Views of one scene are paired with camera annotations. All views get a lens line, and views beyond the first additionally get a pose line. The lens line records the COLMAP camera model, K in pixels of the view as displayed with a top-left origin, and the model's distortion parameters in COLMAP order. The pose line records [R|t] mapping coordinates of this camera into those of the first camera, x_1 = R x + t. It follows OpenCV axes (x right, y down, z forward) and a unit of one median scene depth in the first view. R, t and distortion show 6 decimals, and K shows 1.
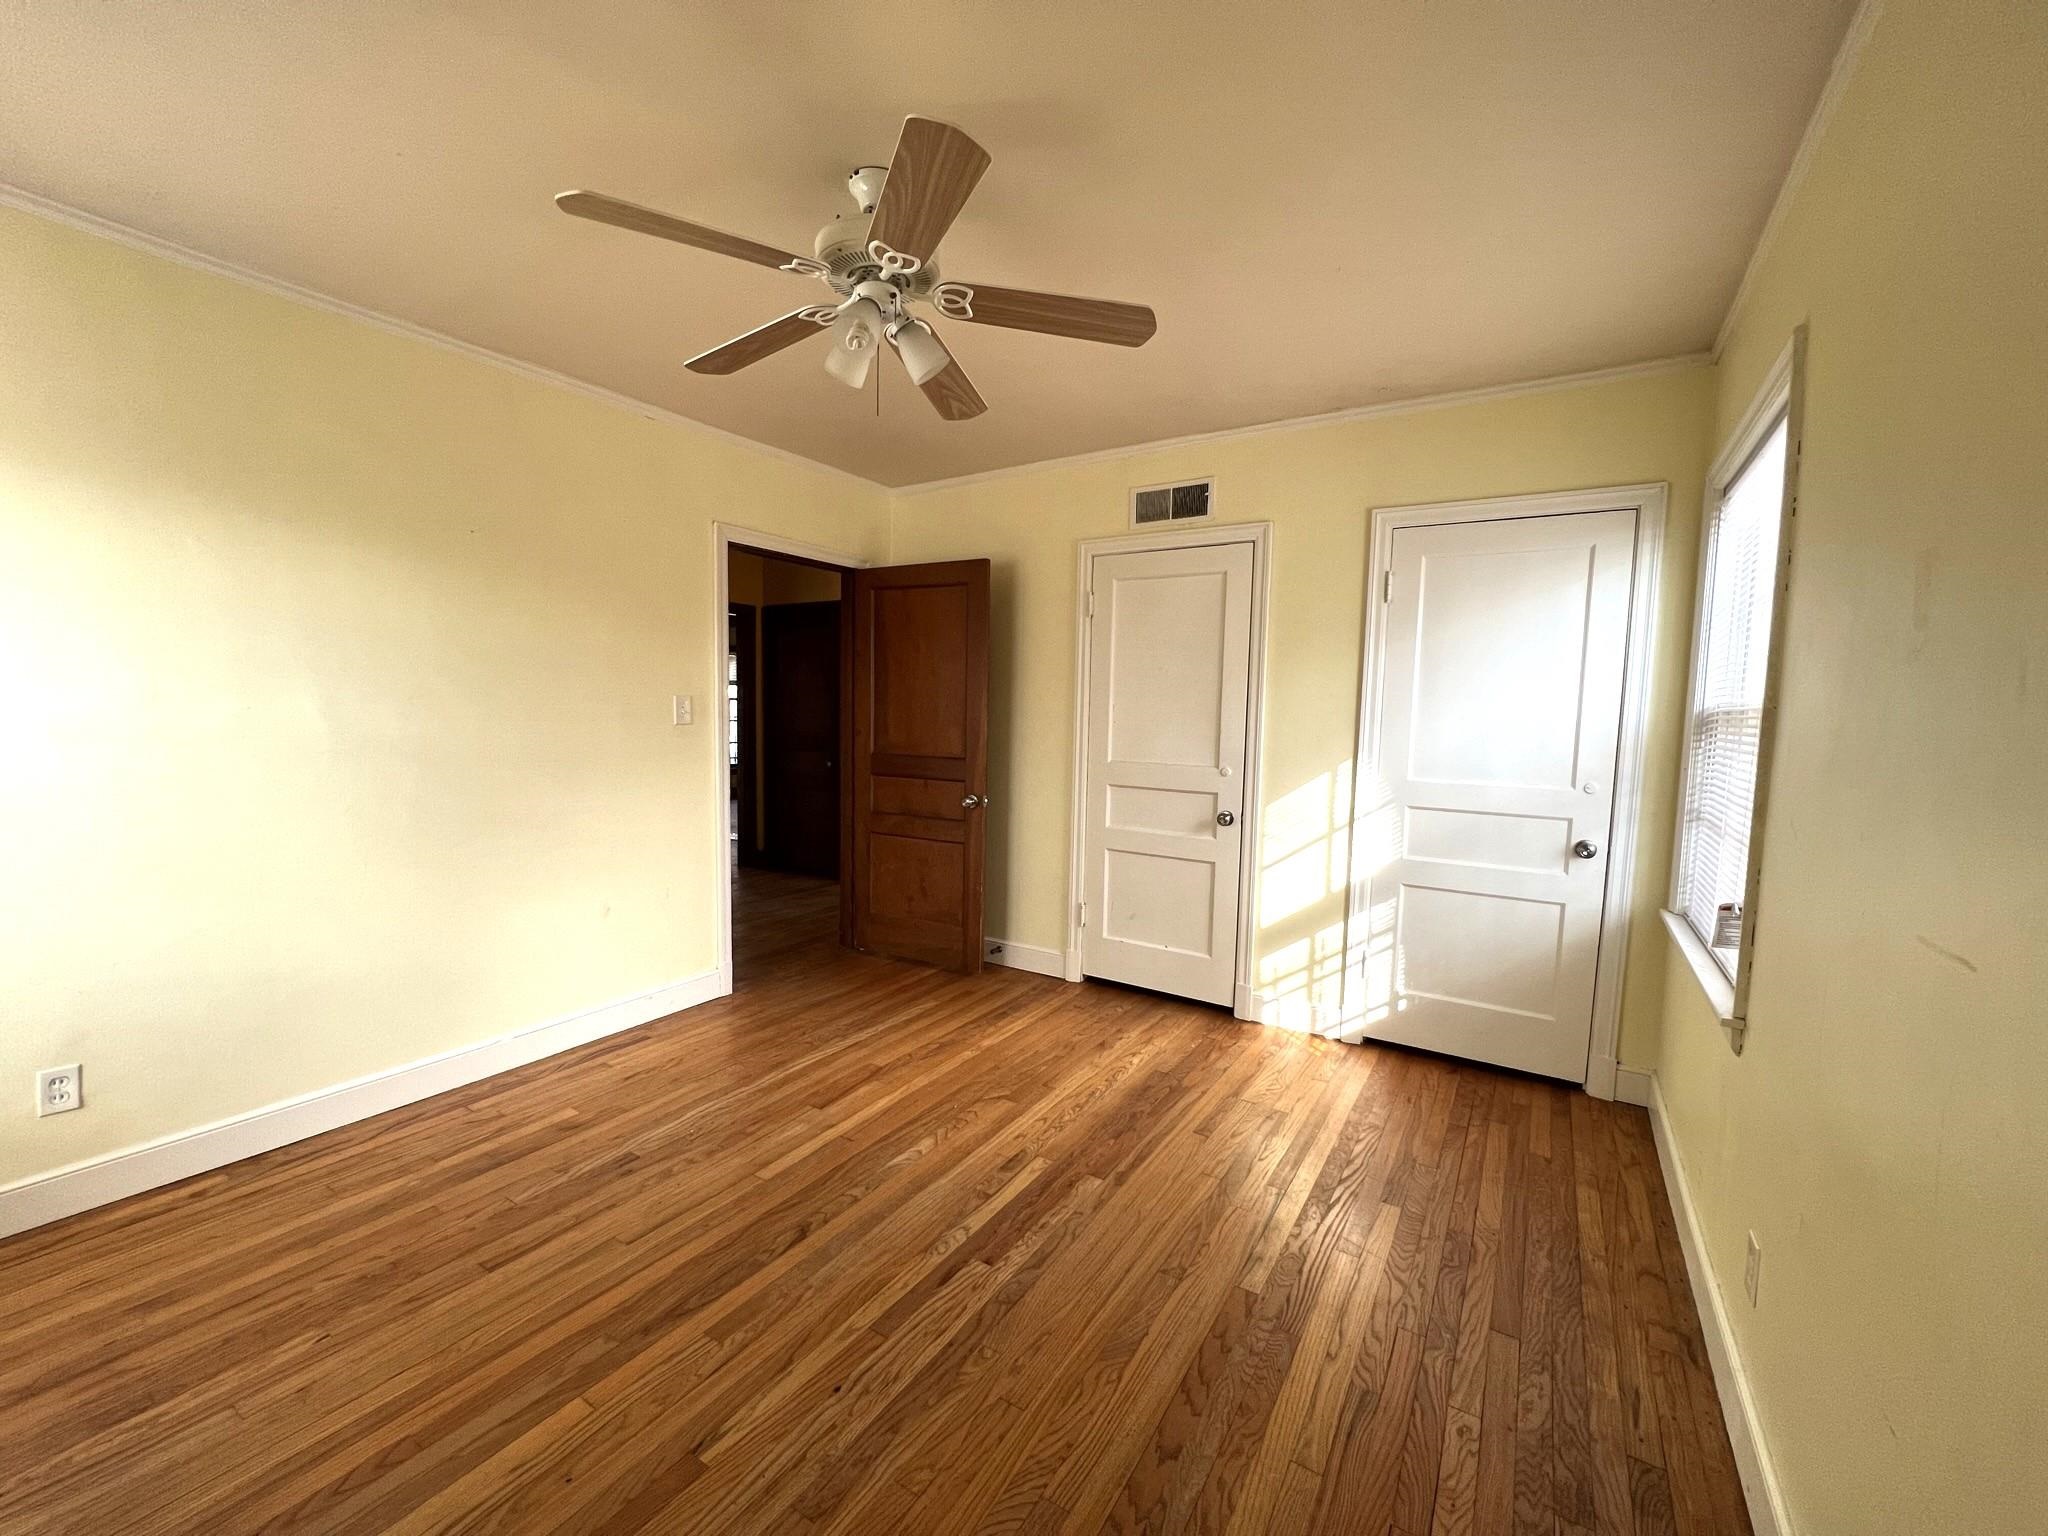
lens RADIAL K [[820.3, 0, 1022.8], [0, 820.3, 775.9], [0, 0, 1]] dist [-0.001962, -0.000284]
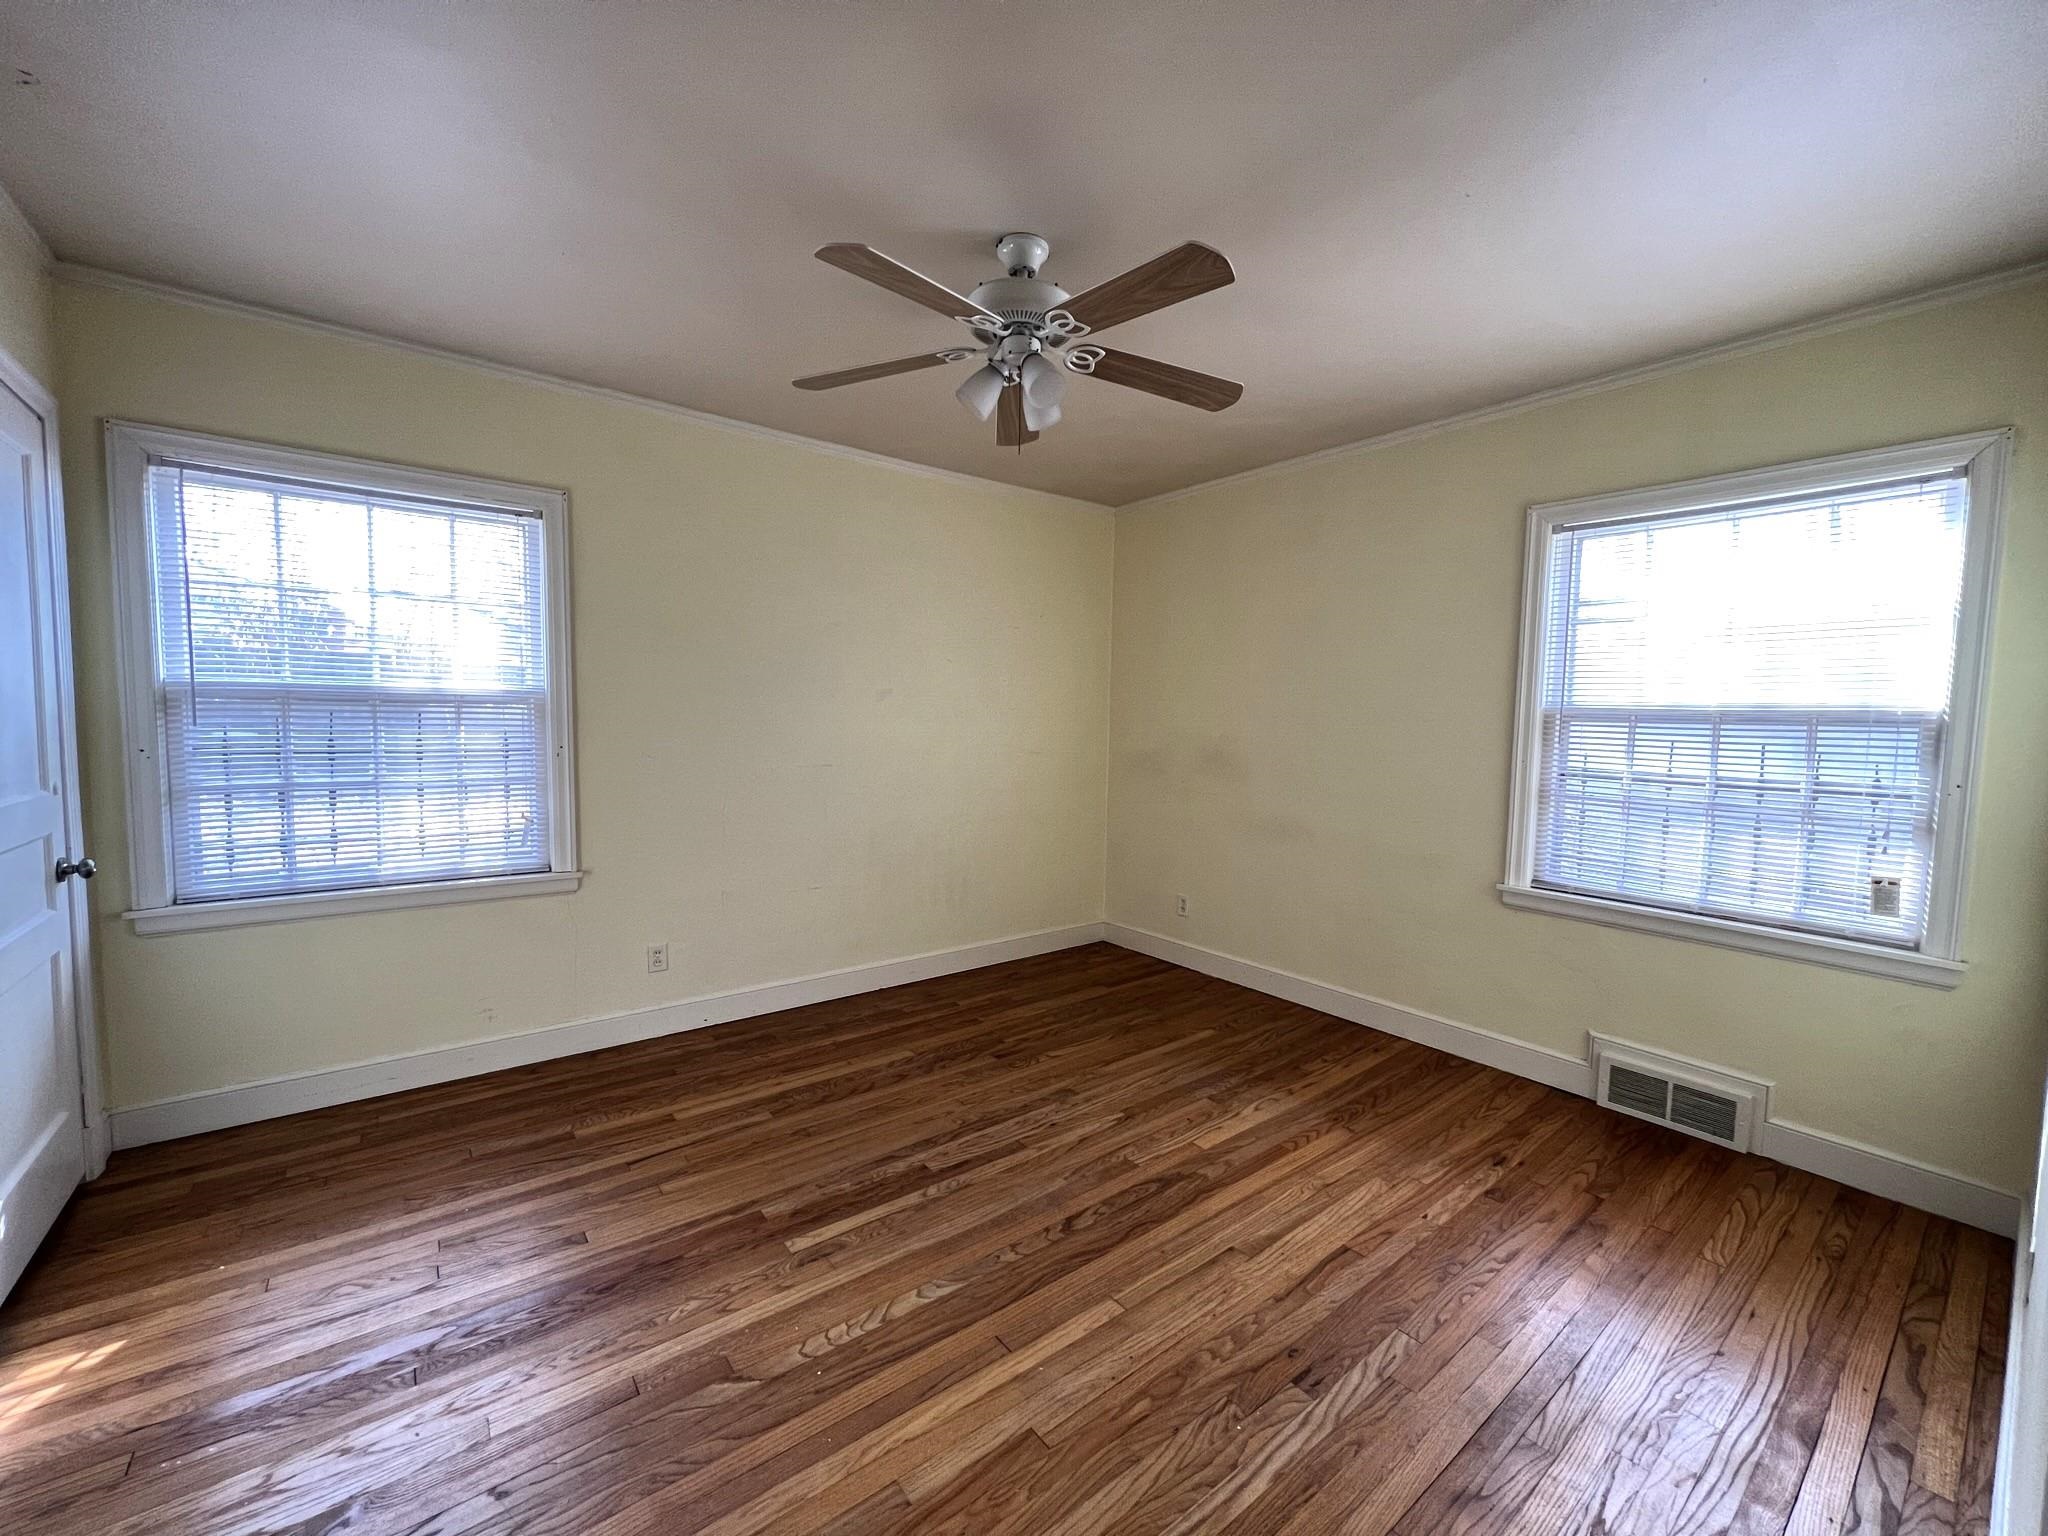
lens RADIAL K [[820.3, 0, 1024.4], [0, 820.3, 774.9], [0, 0, 1]] dist [-0.001962, -0.000284]
pose [[-0.943256, -0.061681, 0.326288, -0.524063], [-0.013996, 0.989109, 0.146519, -0.162234], [-0.331772, 0.133638, -0.933846, 1.931251]]
